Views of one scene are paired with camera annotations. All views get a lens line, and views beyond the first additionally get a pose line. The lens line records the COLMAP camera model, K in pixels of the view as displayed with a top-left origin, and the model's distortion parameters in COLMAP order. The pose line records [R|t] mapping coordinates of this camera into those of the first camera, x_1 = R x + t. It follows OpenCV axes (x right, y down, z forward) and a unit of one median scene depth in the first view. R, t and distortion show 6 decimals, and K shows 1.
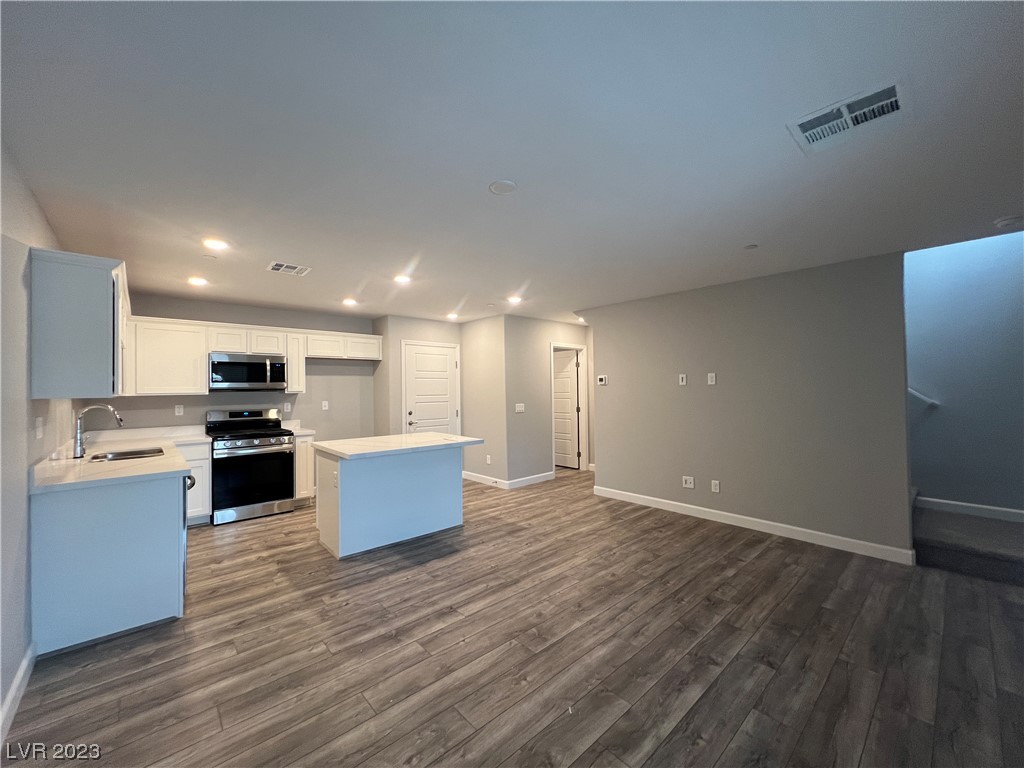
lens RADIAL K [[409.1, 0, 512.6], [0, 409.1, 383.8], [0, 0, 1]] dist [-0.003634, 0.001324]
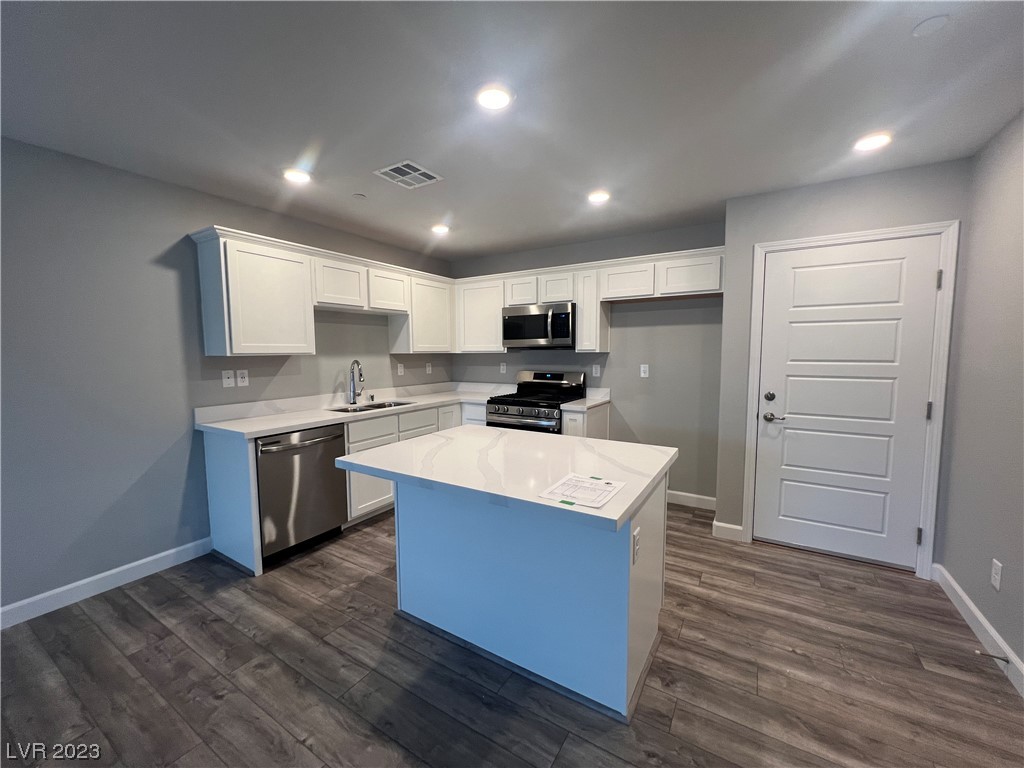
lens RADIAL K [[409.1, 0, 513.7], [0, 409.1, 384.3], [0, 0, 1]] dist [-0.003634, 0.001324]
pose [[0.284338, 0.088256, -0.954653, 0.198503], [0.014511, 0.995244, 0.096330, 0.010014], [0.958614, -0.041244, 0.281705, 0.930023]]
